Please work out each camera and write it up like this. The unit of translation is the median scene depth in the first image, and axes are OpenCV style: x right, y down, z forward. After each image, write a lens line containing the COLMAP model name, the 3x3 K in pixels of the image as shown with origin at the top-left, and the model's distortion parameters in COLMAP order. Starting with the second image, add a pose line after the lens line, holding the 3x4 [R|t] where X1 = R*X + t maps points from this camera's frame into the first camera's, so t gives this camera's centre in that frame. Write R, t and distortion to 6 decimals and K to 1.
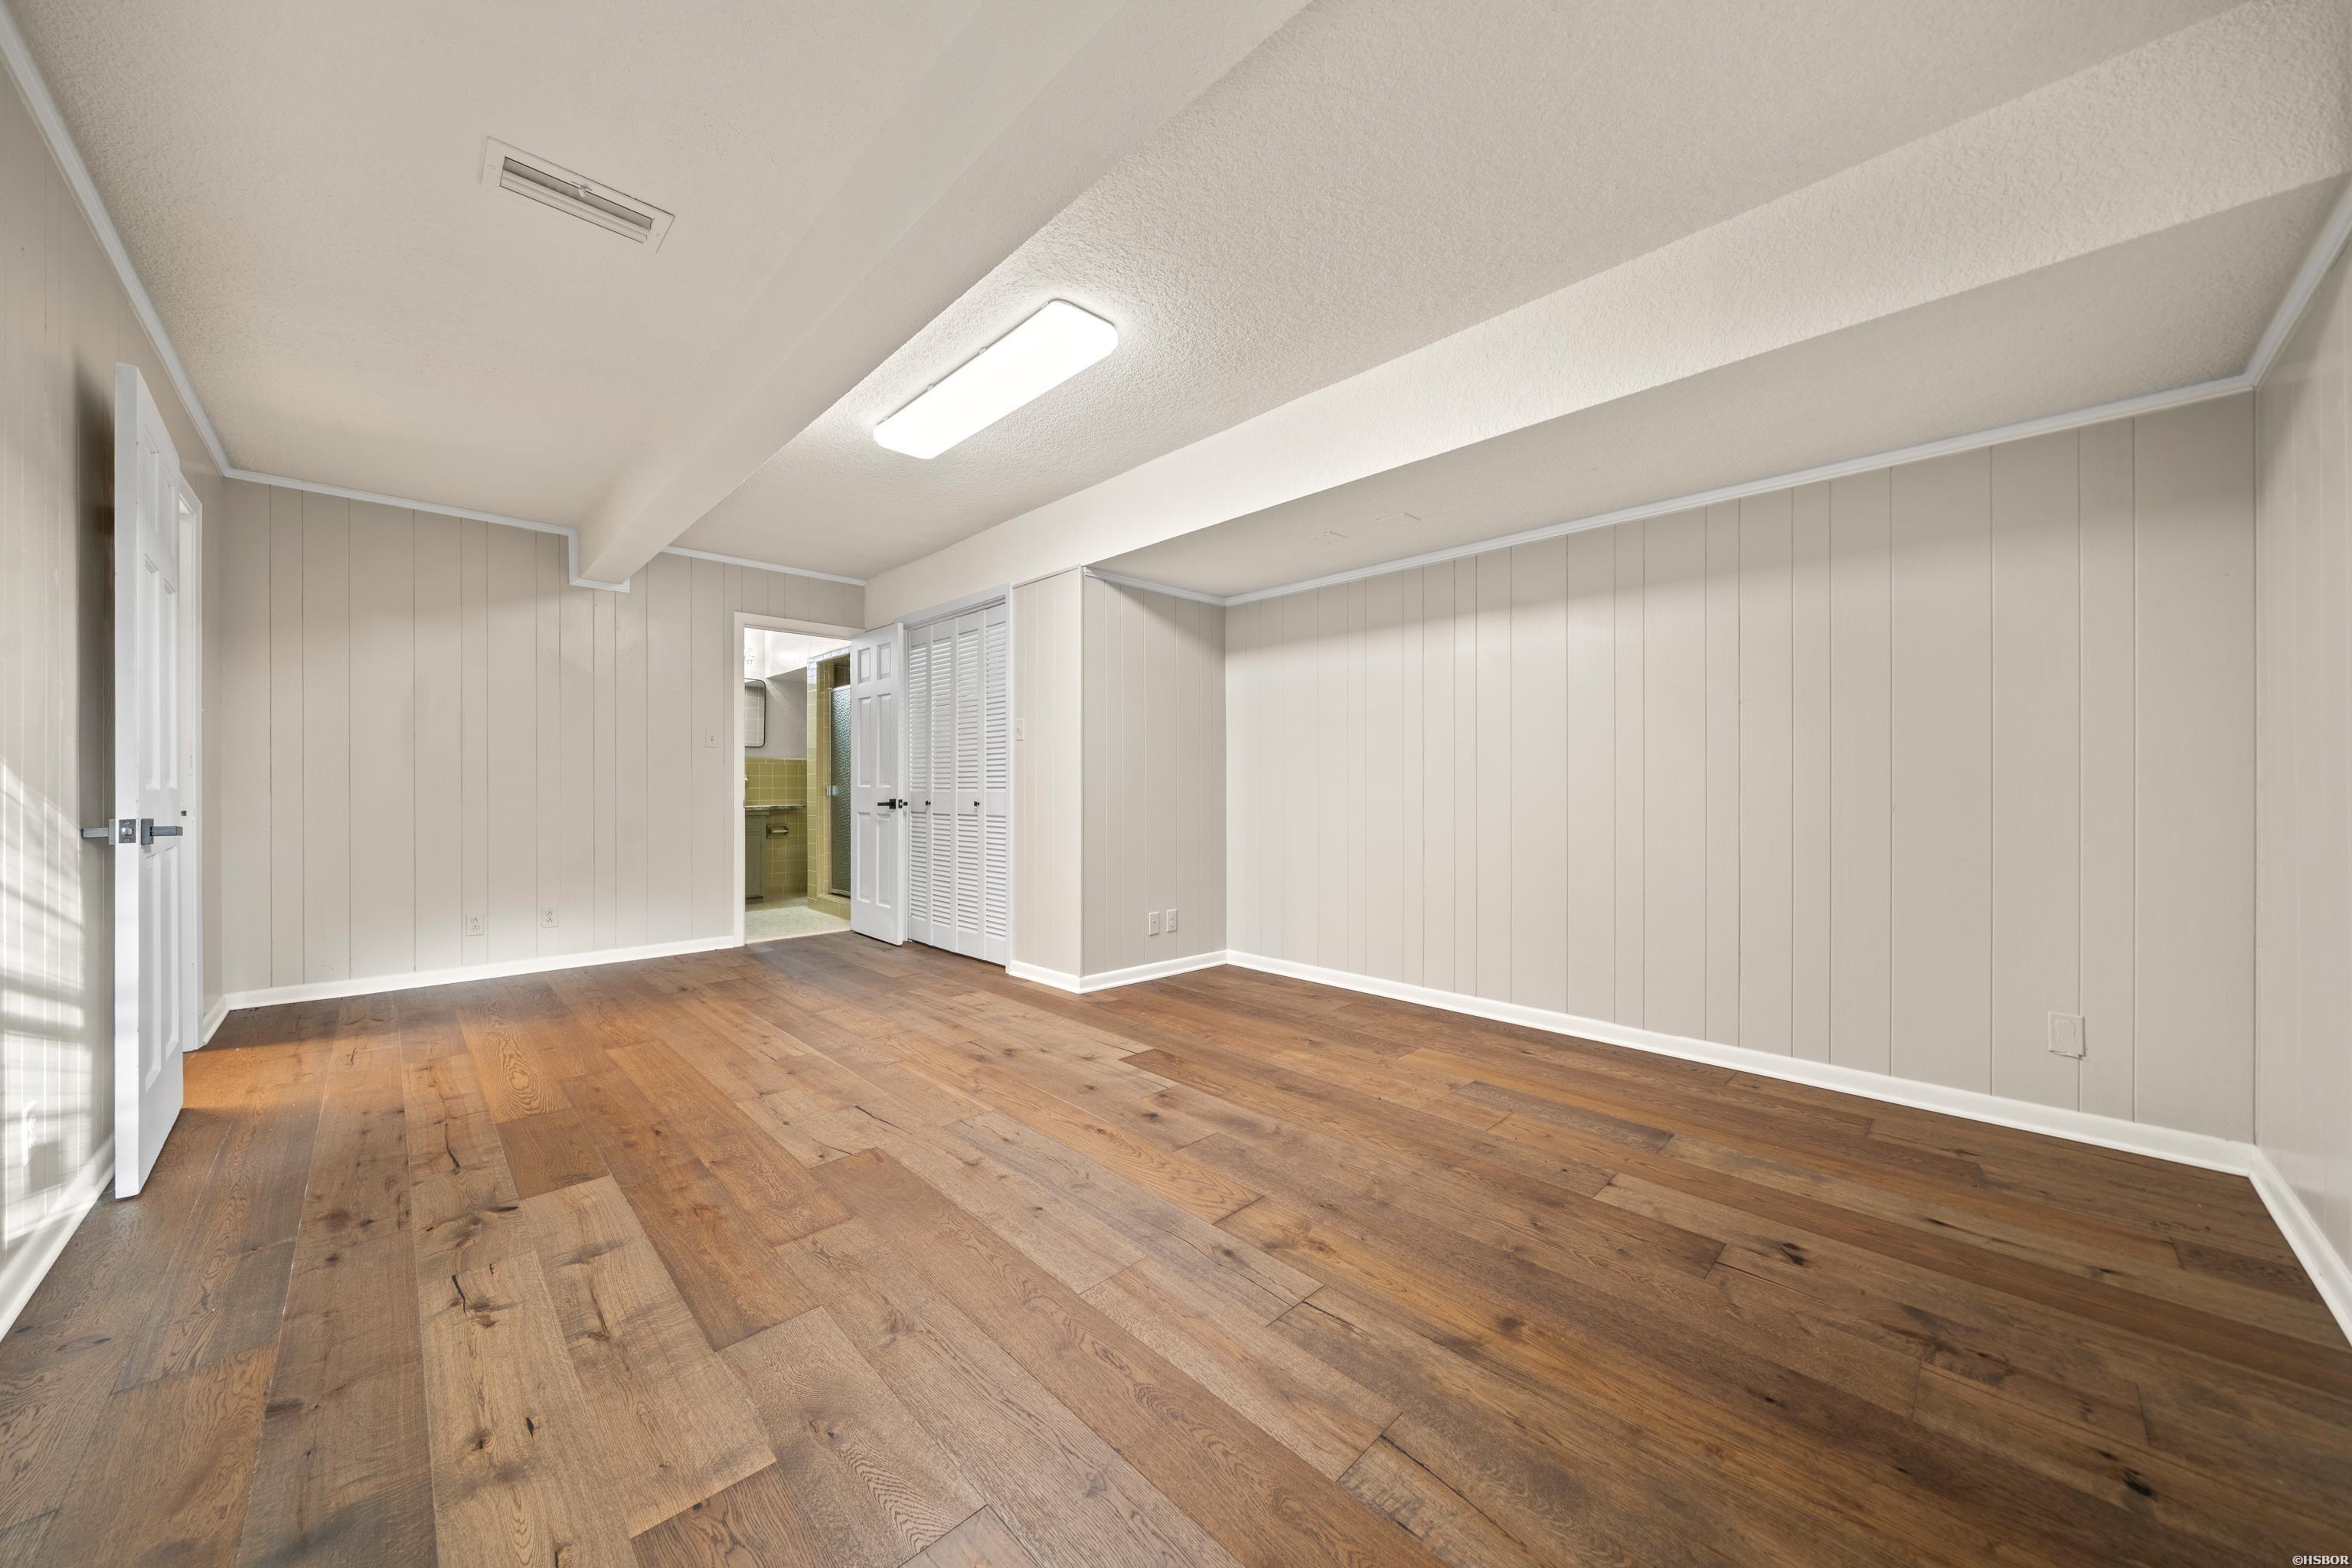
lens RADIAL K [[812.9, 0, 1171.2], [0, 812.9, 783.6], [0, 0, 1]] dist [-0.009561, -0.000130]
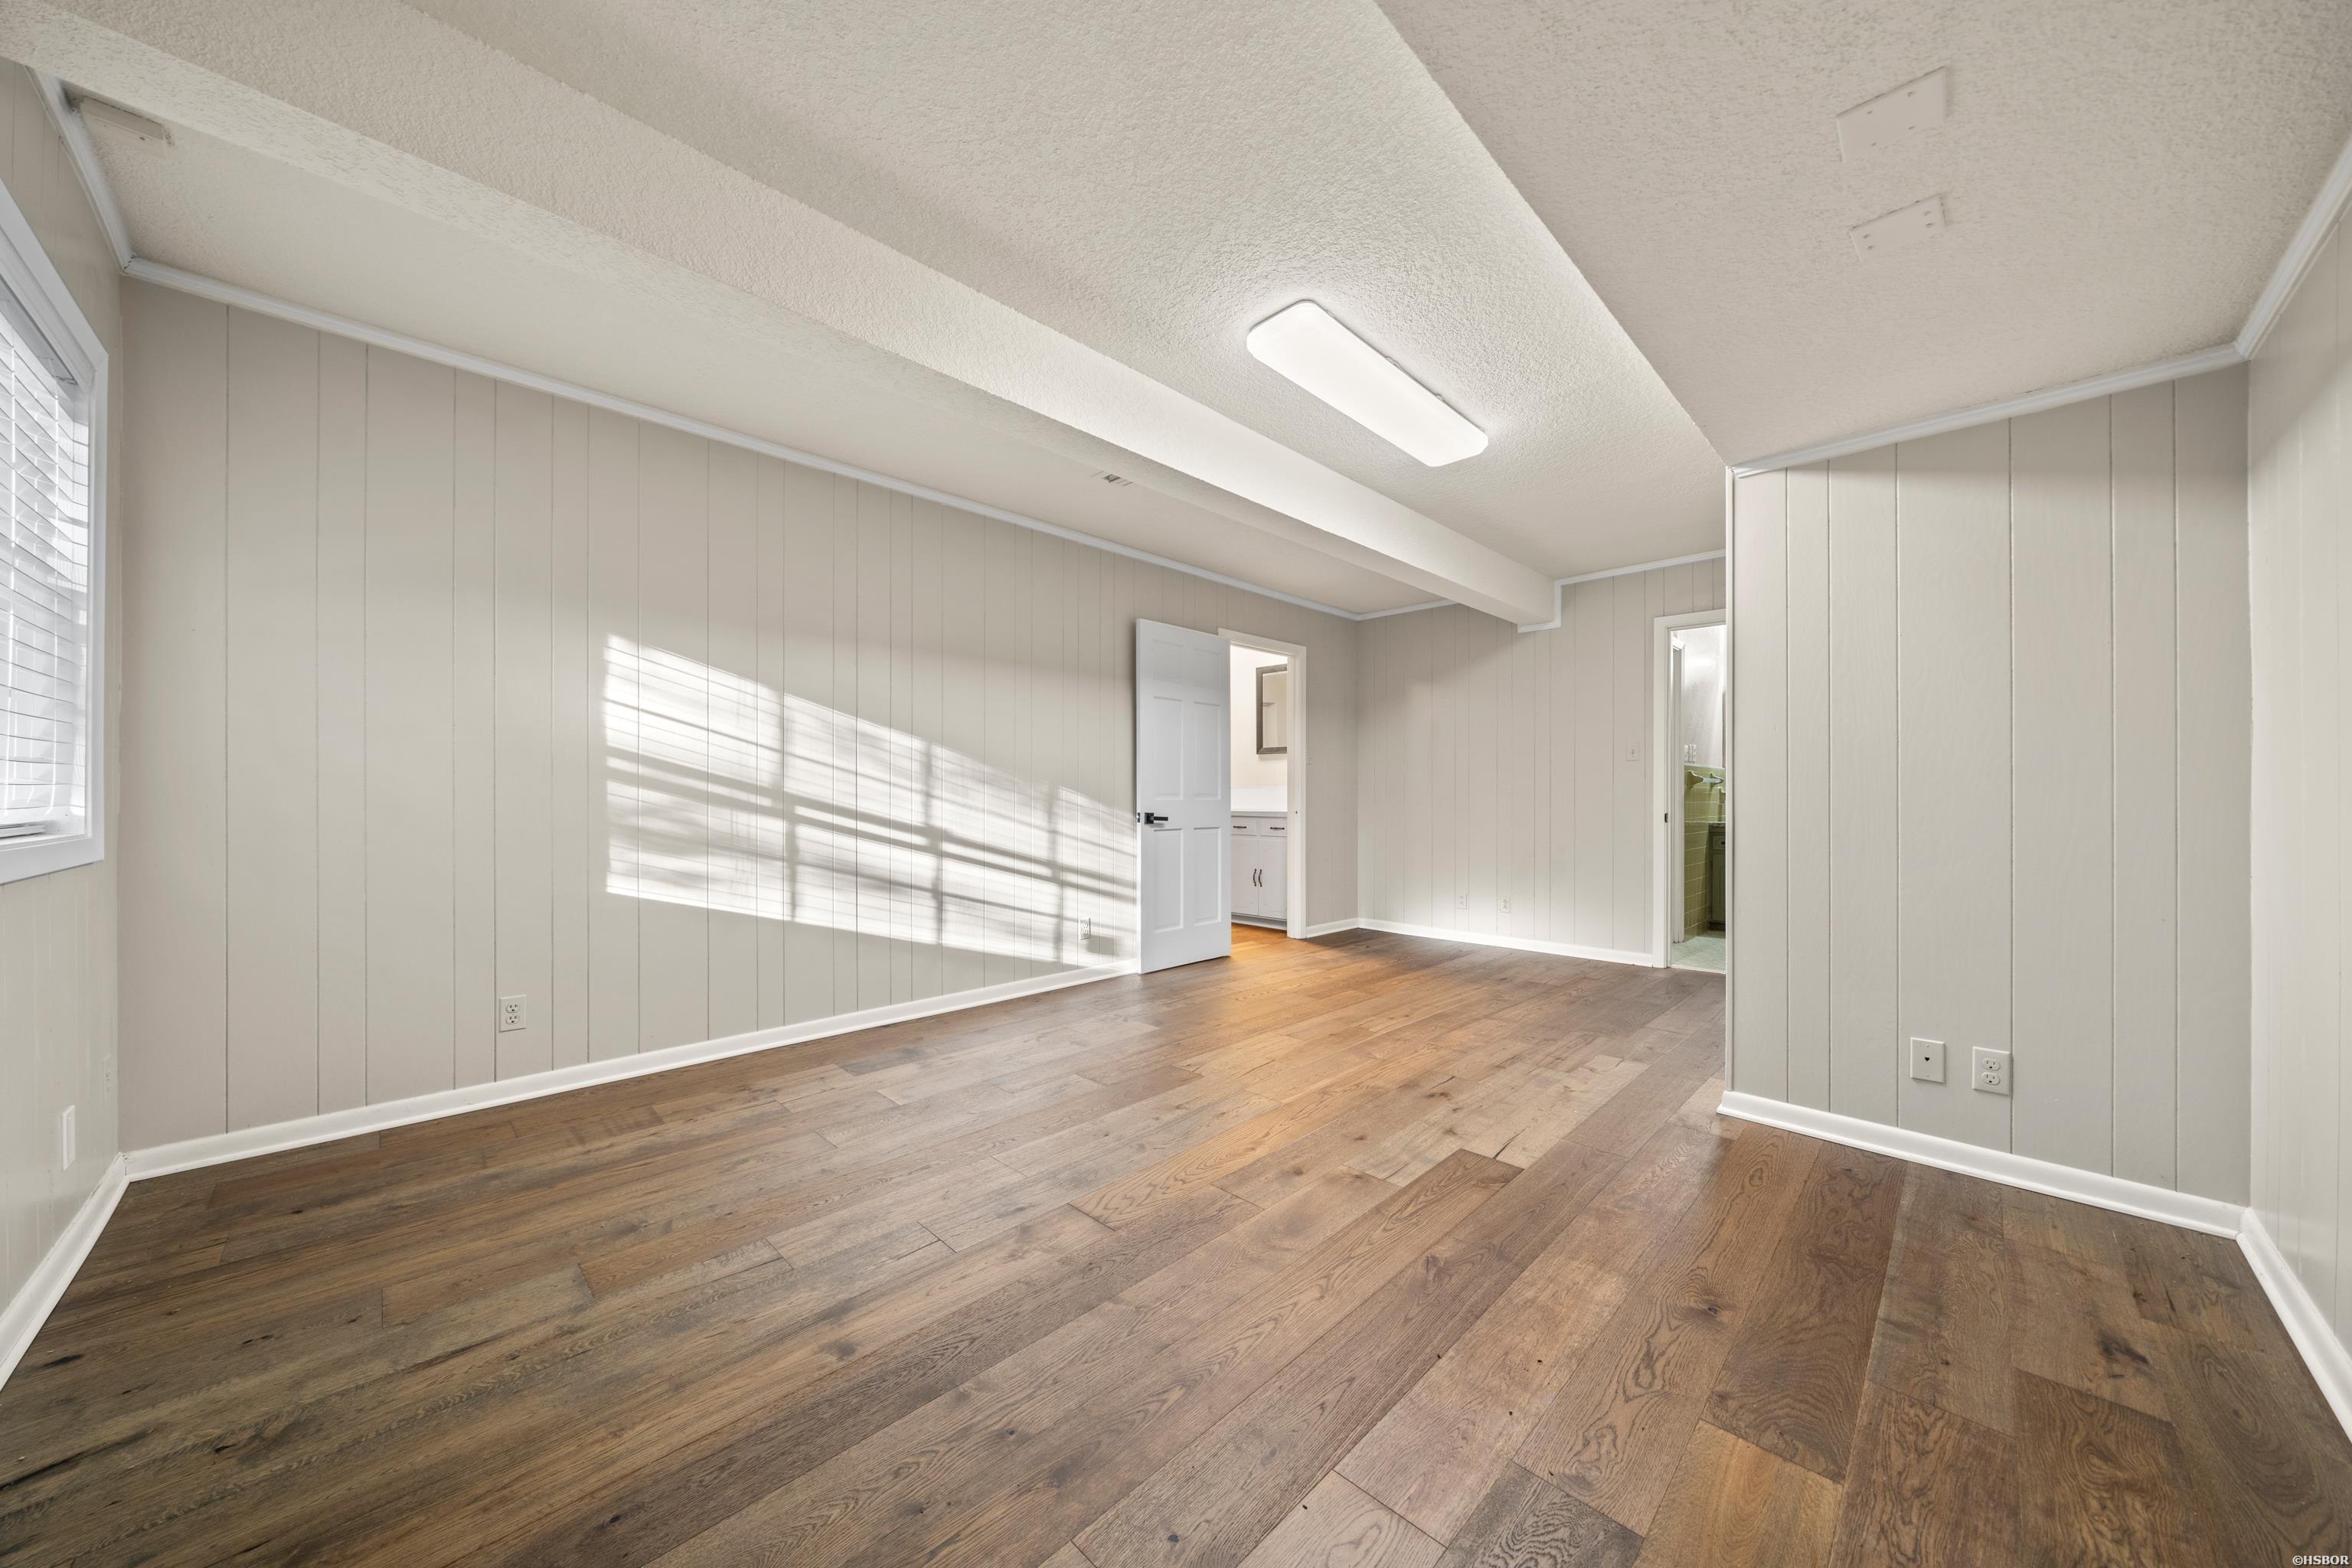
lens RADIAL K [[812.9, 0, 1166.8], [0, 812.9, 793.6], [0, 0, 1]] dist [-0.009561, -0.000130]
pose [[0.011510, -0.002470, -0.999931, 0.756332], [-0.001112, 0.999996, -0.002483, -0.002222], [0.999933, 0.001141, 0.011508, 0.741462]]
